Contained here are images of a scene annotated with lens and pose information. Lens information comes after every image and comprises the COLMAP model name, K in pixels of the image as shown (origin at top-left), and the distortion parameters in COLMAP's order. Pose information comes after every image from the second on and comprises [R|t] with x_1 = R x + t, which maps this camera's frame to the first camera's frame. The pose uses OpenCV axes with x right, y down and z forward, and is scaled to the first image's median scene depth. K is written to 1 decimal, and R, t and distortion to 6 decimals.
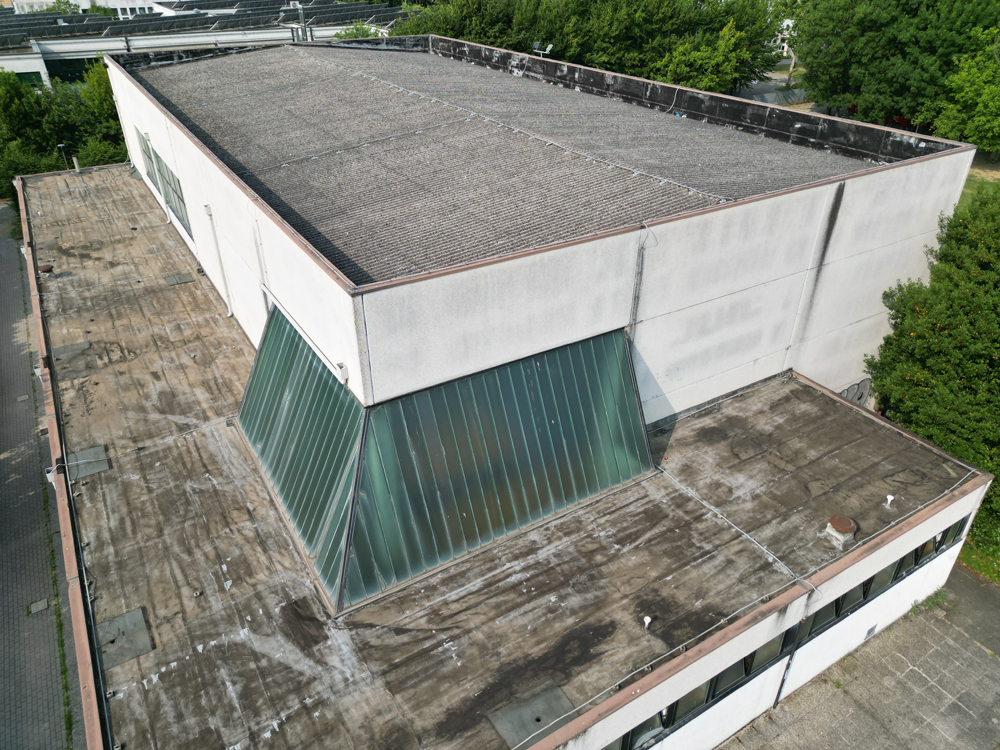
lens RADIAL K [[699.9, 0, 500.4], [0, 699.9, 376.8], [0, 0, 1]] dist [0.066530, -0.060258]
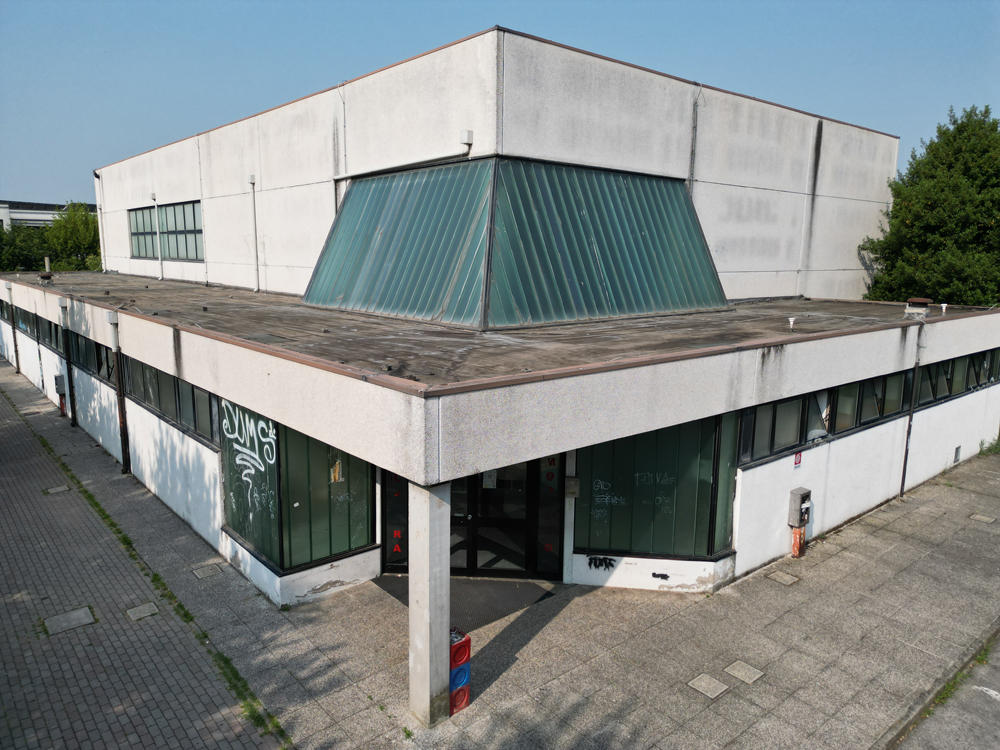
lens RADIAL K [[699.9, 0, 498.7], [0, 699.9, 377.7], [0, 0, 1]] dist [0.066530, -0.060258]
pose [[0.988348, -0.016105, 0.151355, -0.289531], [0.070286, 0.930310, -0.359977, 0.602749], [-0.135010, 0.366421, 0.920602, 0.119872]]
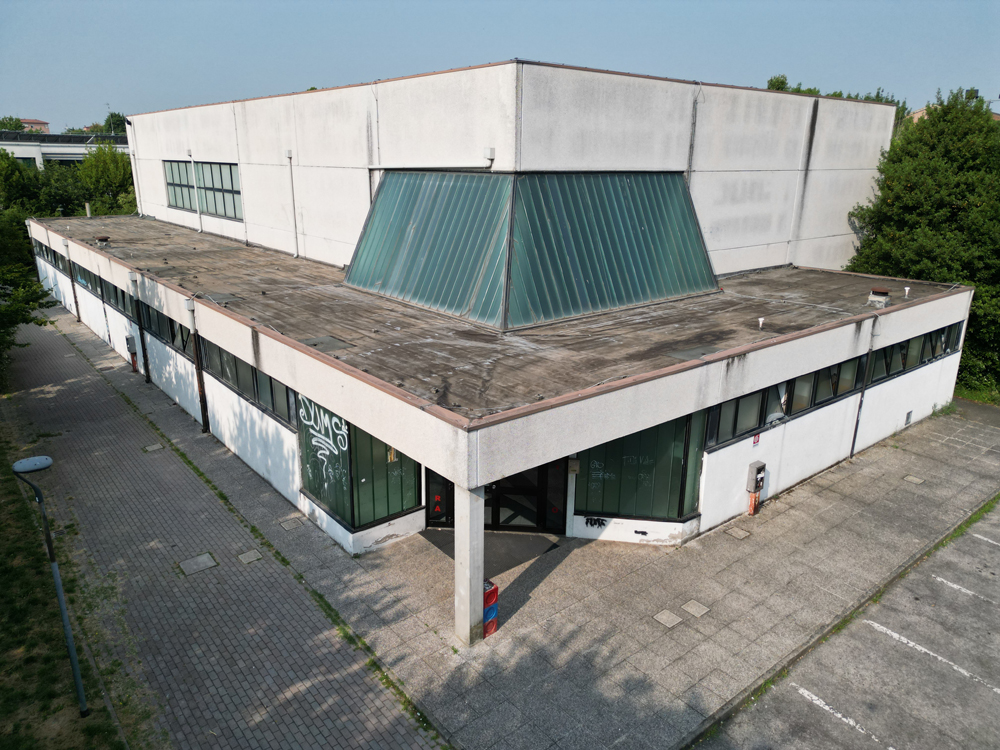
lens RADIAL K [[699.9, 0, 499.0], [0, 699.9, 377.4], [0, 0, 1]] dist [0.066530, -0.060258]
pose [[0.990892, -0.030553, 0.131144, -0.320586], [0.061849, 0.968377, -0.241704, 0.561334], [-0.119612, 0.247613, 0.961447, -0.073943]]
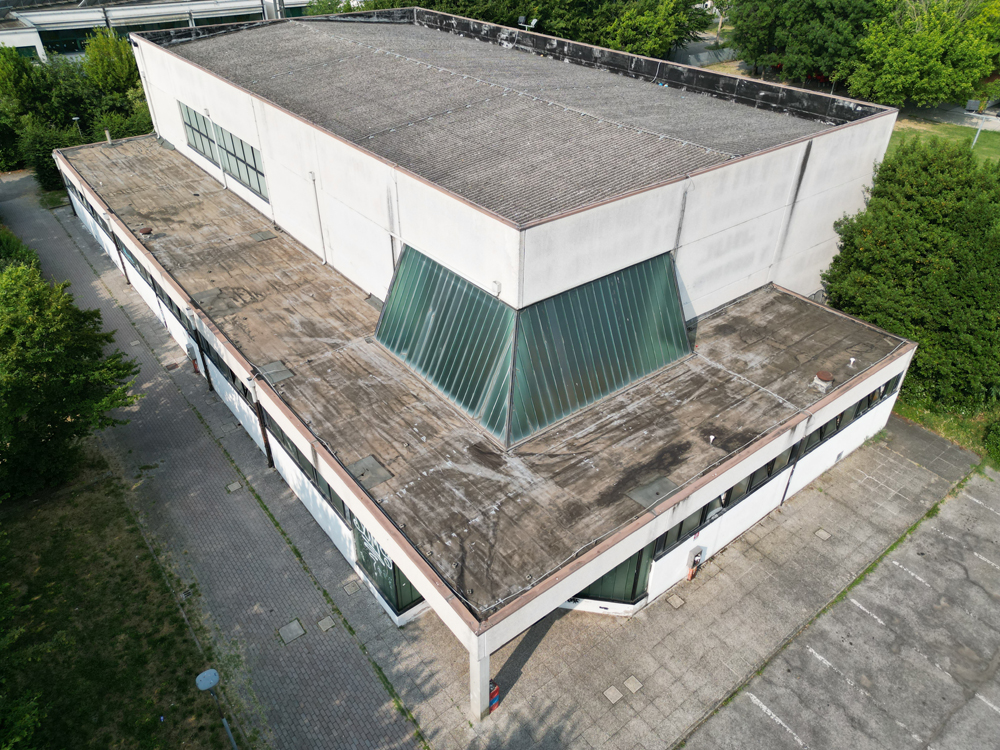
lens RADIAL K [[699.9, 0, 498.4], [0, 699.9, 376.3], [0, 0, 1]] dist [0.066530, -0.060258]
pose [[0.993497, -0.058366, 0.097762, -0.313618], [0.052782, 0.996875, 0.058767, 0.077519], [-0.100886, -0.053225, 0.993473, -0.370097]]
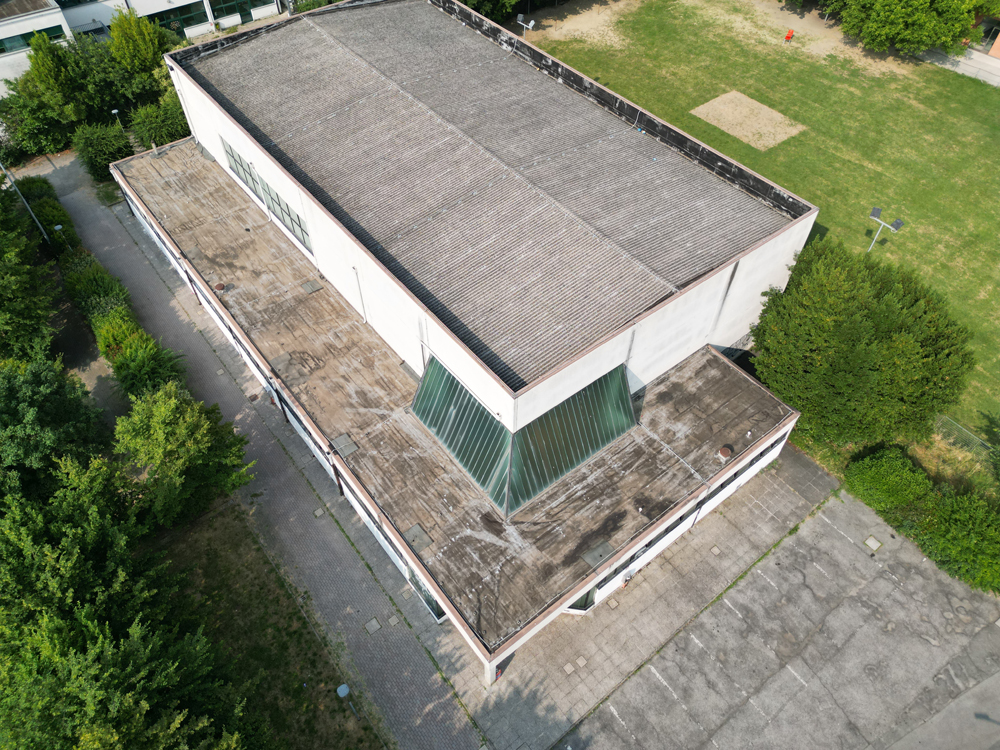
lens RADIAL K [[699.9, 0, 498.6], [0, 699.9, 375.3], [0, 0, 1]] dist [0.066530, -0.060258]
pose [[0.993322, -0.085358, 0.077621, -0.318992], [0.056571, 0.946699, 0.317114, -0.668447], [-0.100552, -0.310605, 0.945206, -0.806838]]
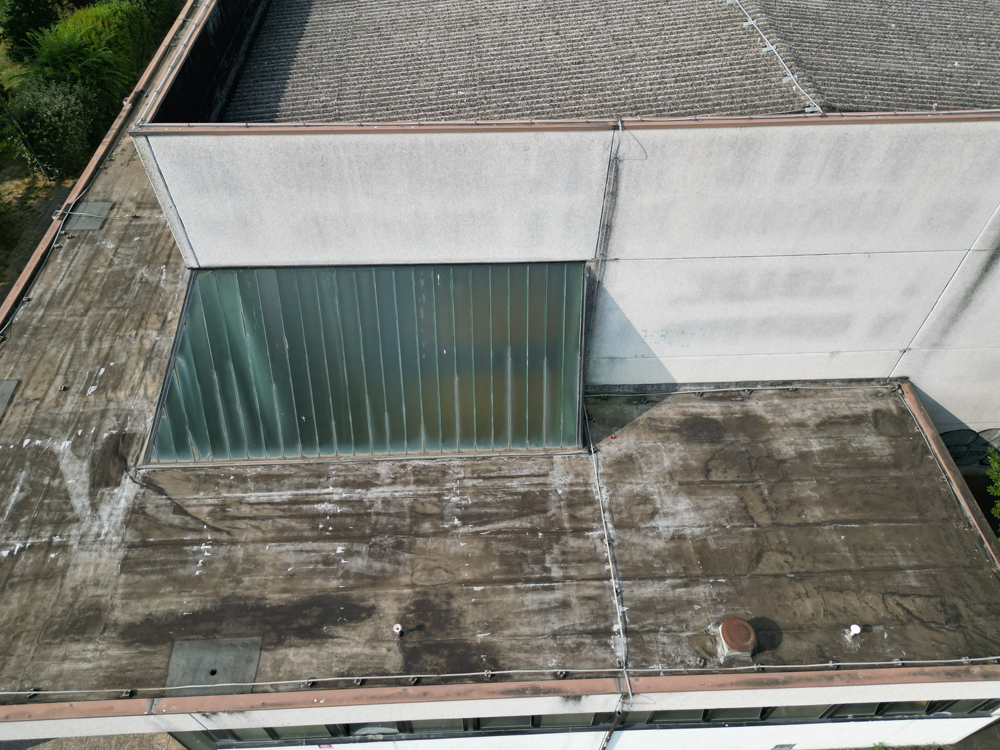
lens RADIAL K [[699.9, 0, 499.9], [0, 699.9, 375.9], [0, 0, 1]] dist [0.066530, -0.060258]
pose [[0.872646, 0.369961, -0.318774, 0.369516], [-0.258646, 0.903818, 0.340903, -0.184461], [0.414235, -0.215038, 0.884403, 0.306641]]
